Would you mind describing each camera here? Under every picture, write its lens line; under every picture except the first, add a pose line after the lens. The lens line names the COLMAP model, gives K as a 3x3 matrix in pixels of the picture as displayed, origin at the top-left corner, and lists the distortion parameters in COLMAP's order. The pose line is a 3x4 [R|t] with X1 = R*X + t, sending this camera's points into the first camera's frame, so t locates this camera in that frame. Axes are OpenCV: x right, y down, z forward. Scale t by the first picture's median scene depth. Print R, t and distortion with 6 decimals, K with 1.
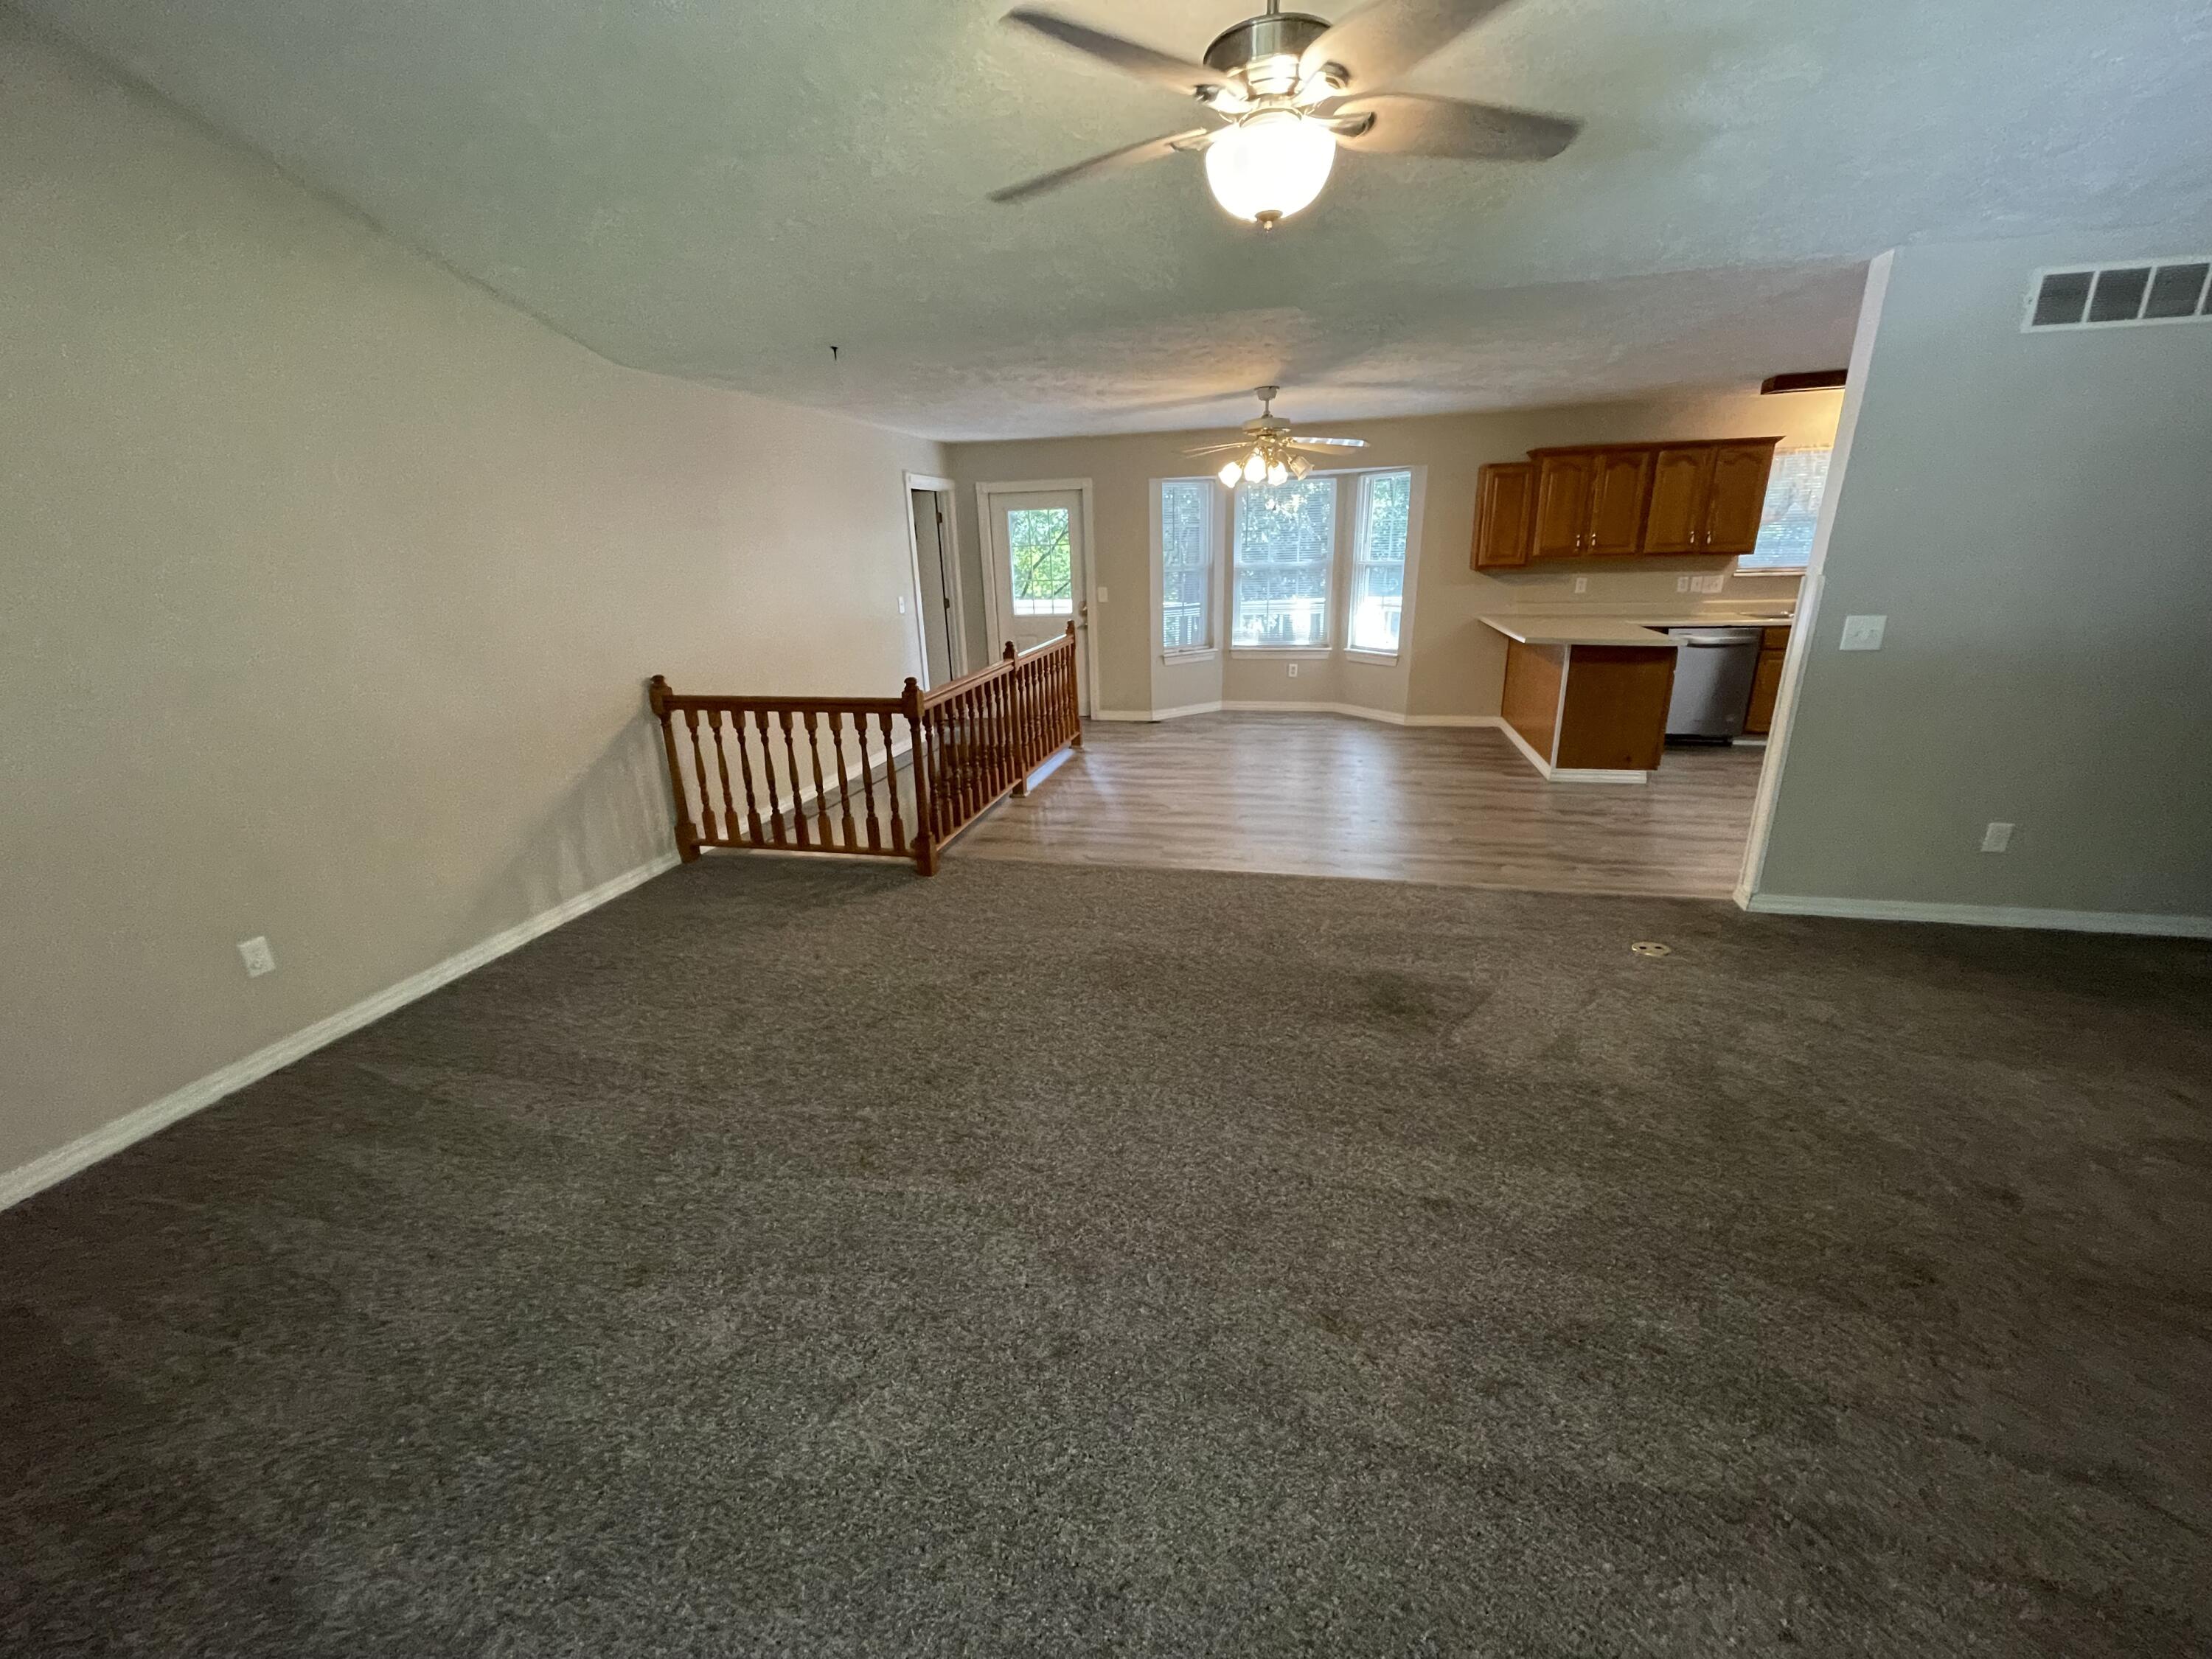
lens RADIAL K [[888.4, 0, 1097.8], [0, 888.4, 843.5], [0, 0, 1]] dist [-0.005687, 0.001156]
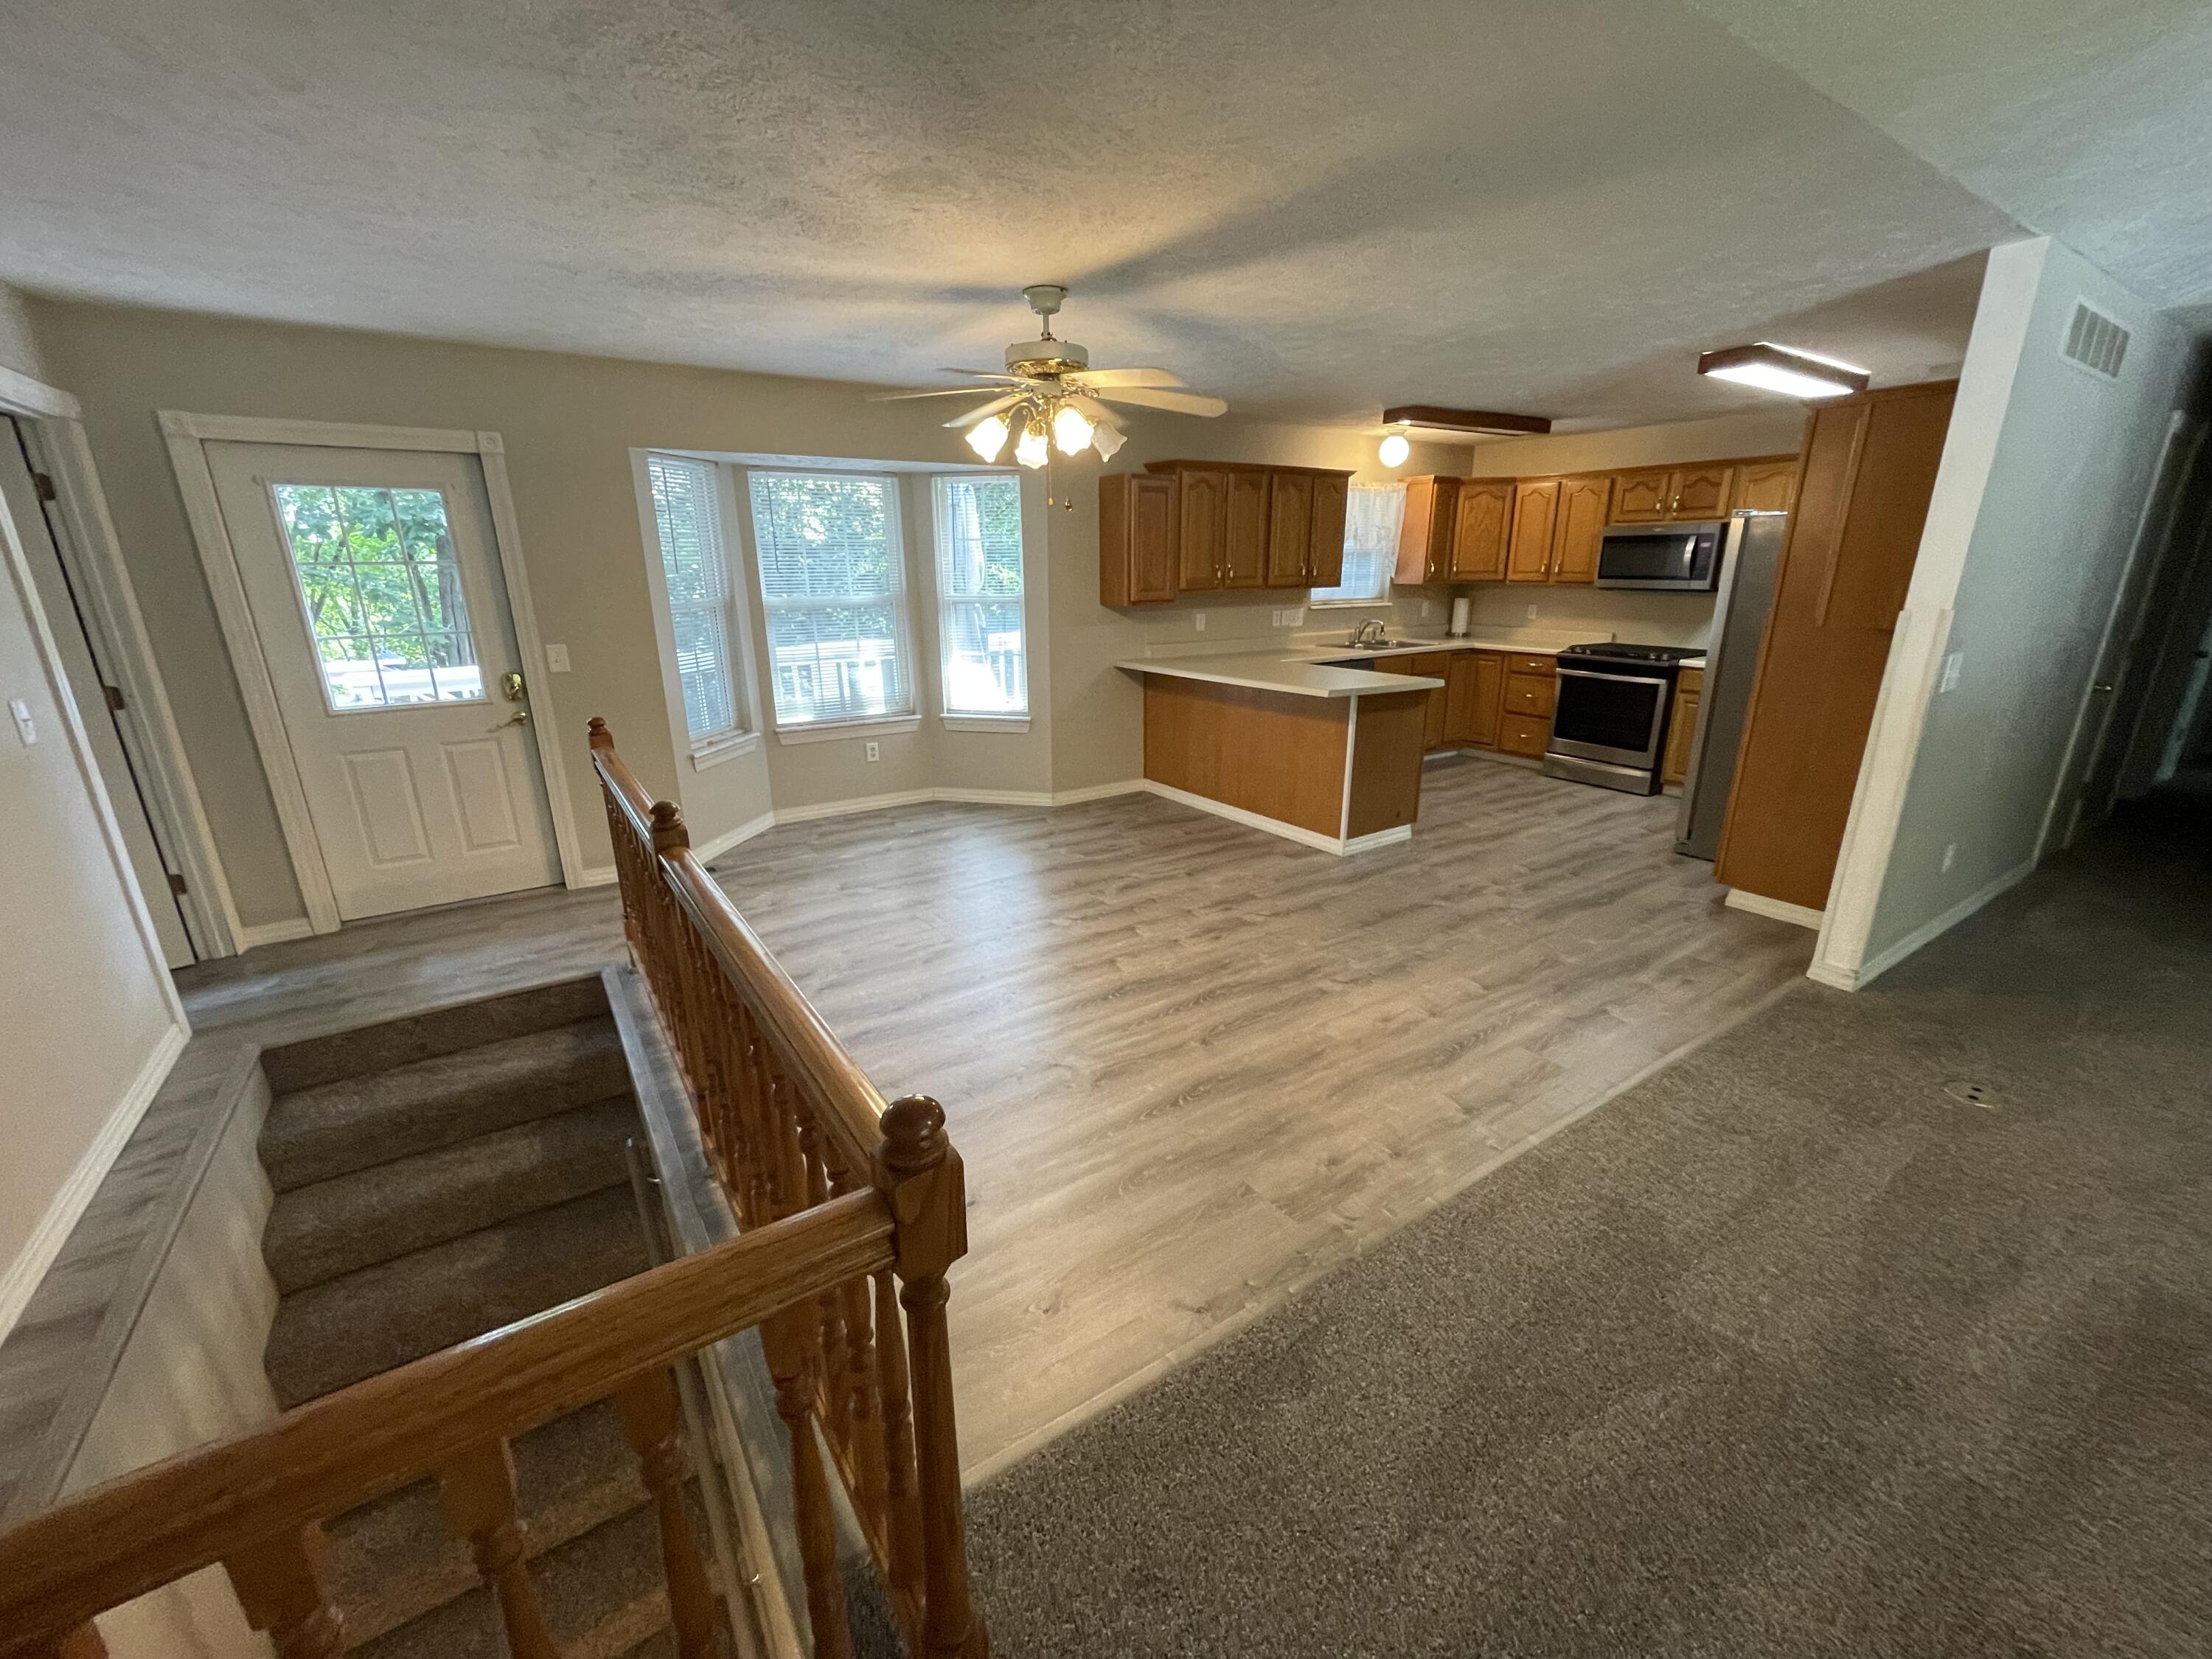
lens RADIAL K [[892.7, 0, 1097.4], [0, 892.7, 835.7], [0, 0, 1]] dist [-0.000966, 0.000494]
pose [[0.681416, -0.191041, 0.706523, -0.199354], [0.222945, 0.973636, 0.048245, -0.154959], [-0.697113, 0.124641, 0.706044, 0.488972]]
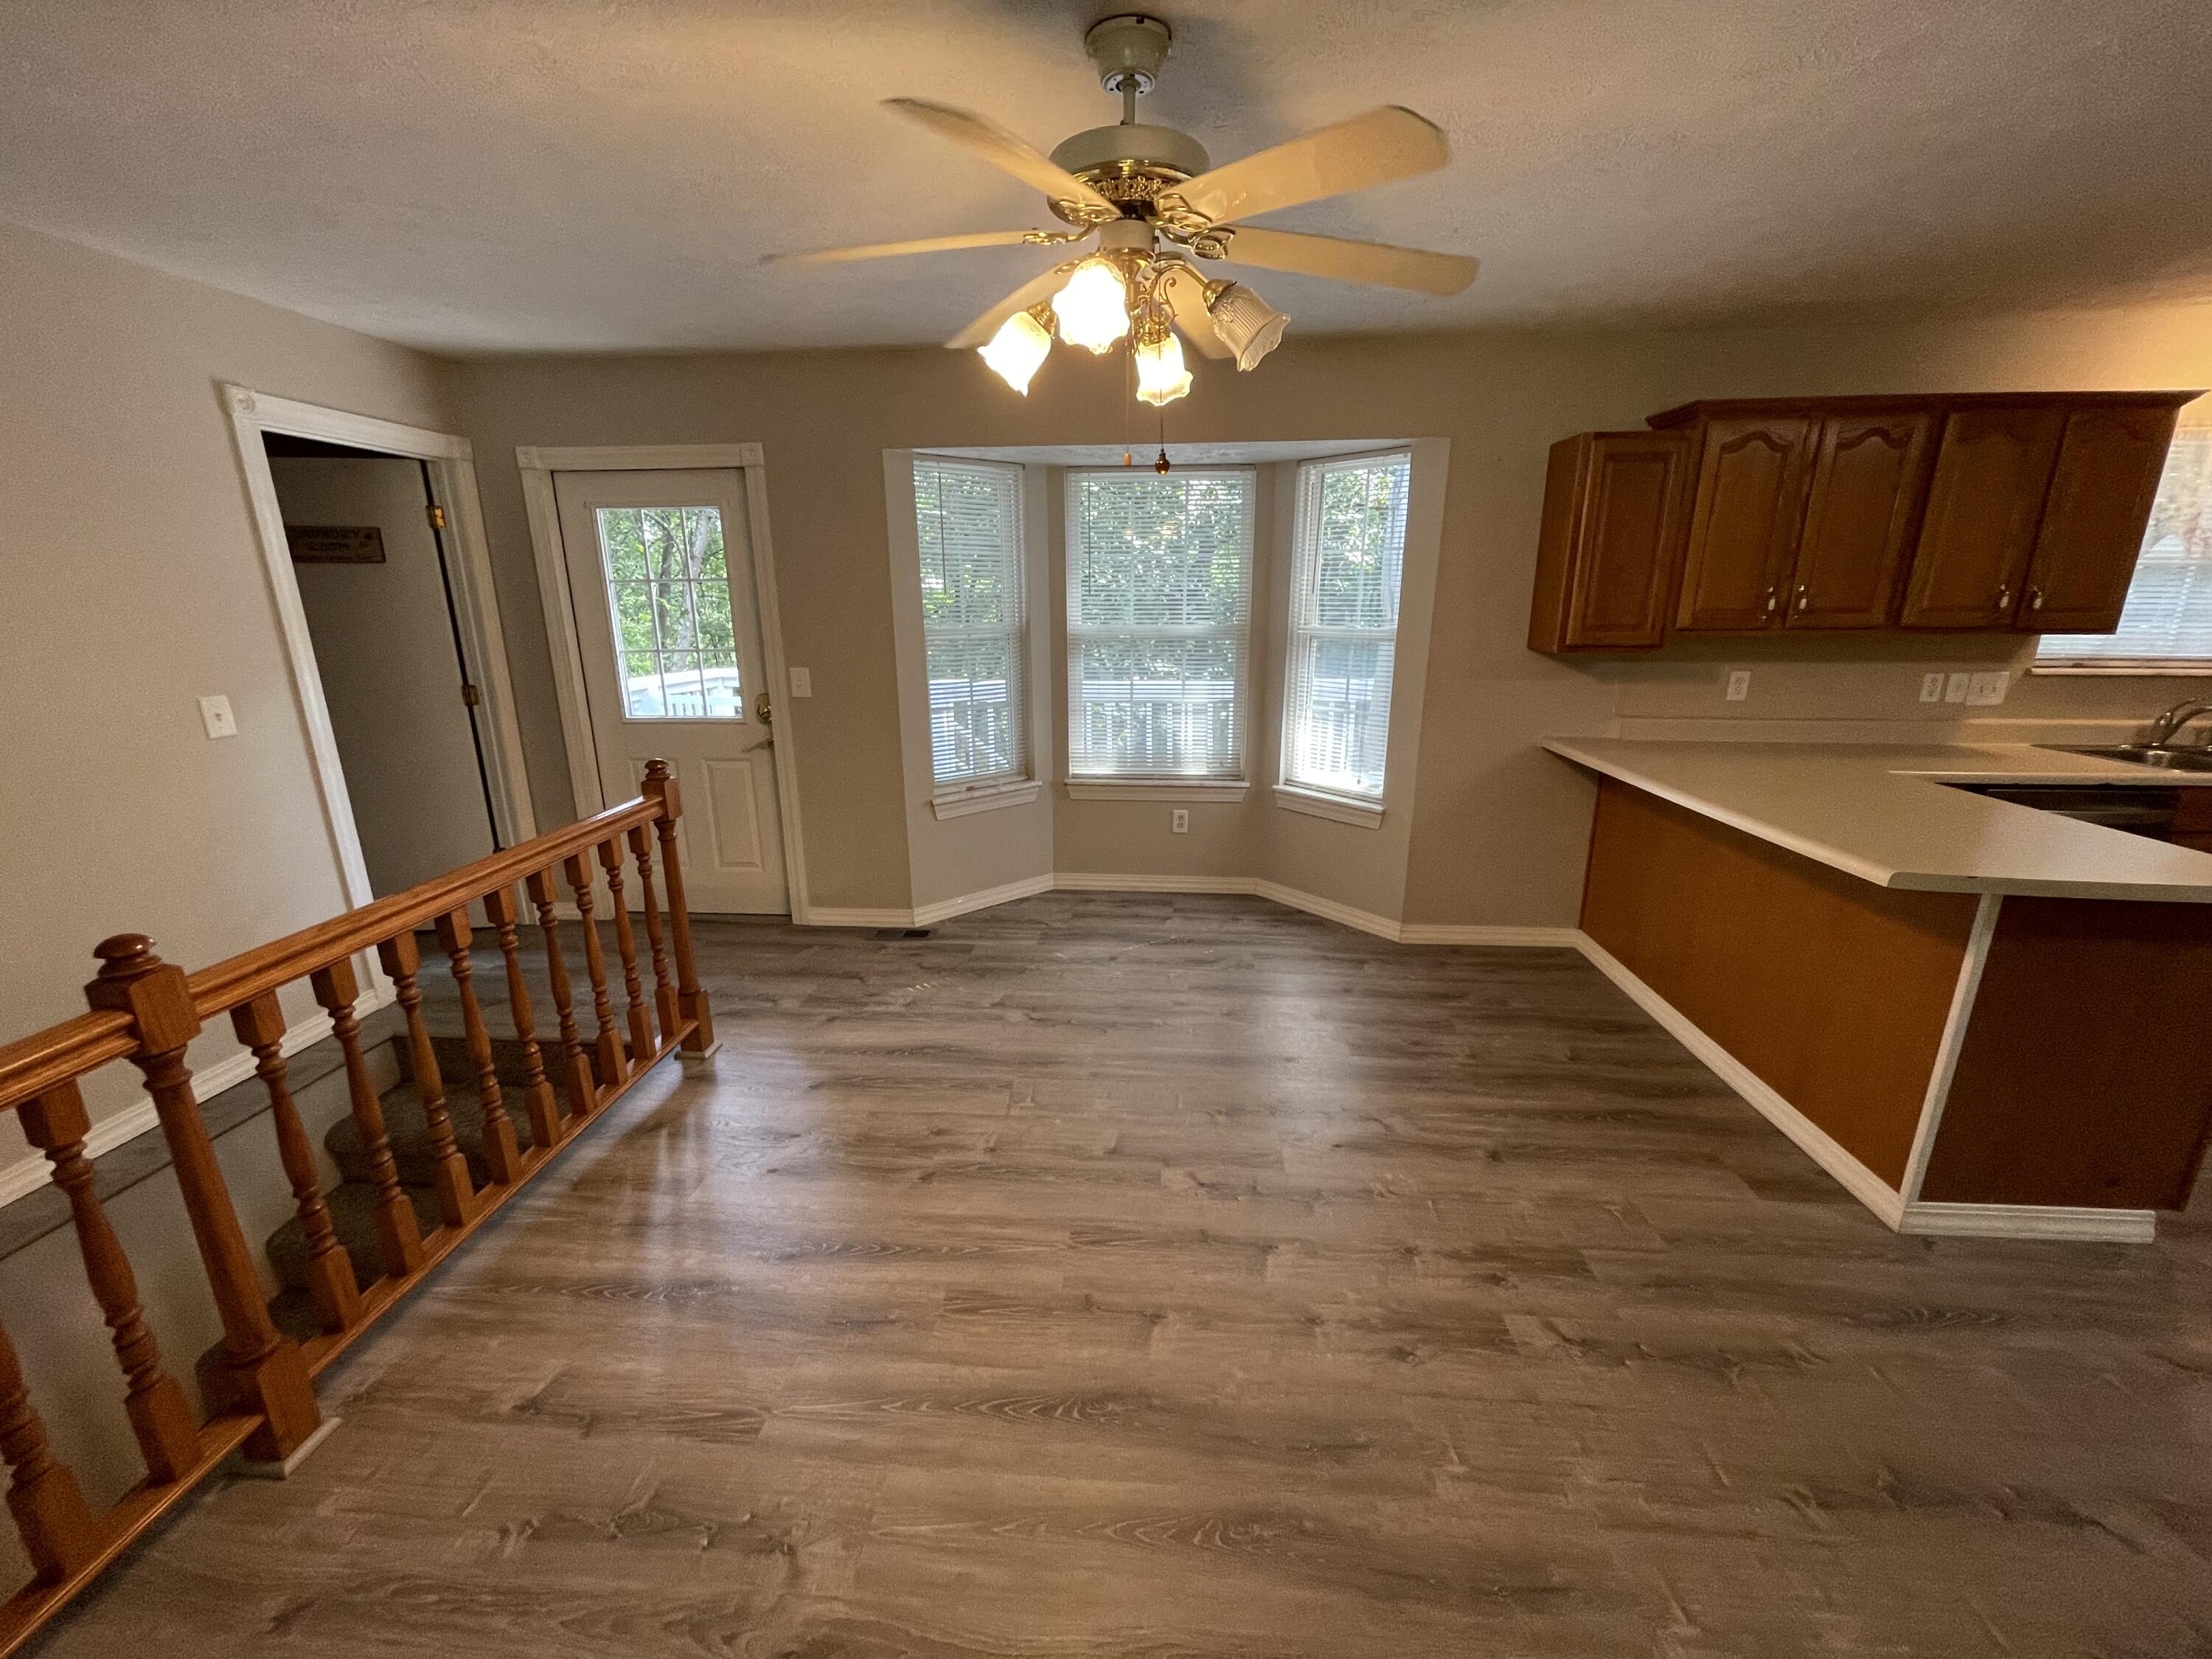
lens RADIAL K [[892.7, 0, 1097.4], [0, 892.7, 835.7], [0, 0, 1]] dist [-0.000966, 0.000494]
pose [[0.987639, -0.015412, 0.155984, 0.104086], [0.024735, 0.998010, -0.058007, -0.191161], [-0.154779, 0.061148, 0.986055, 0.578178]]
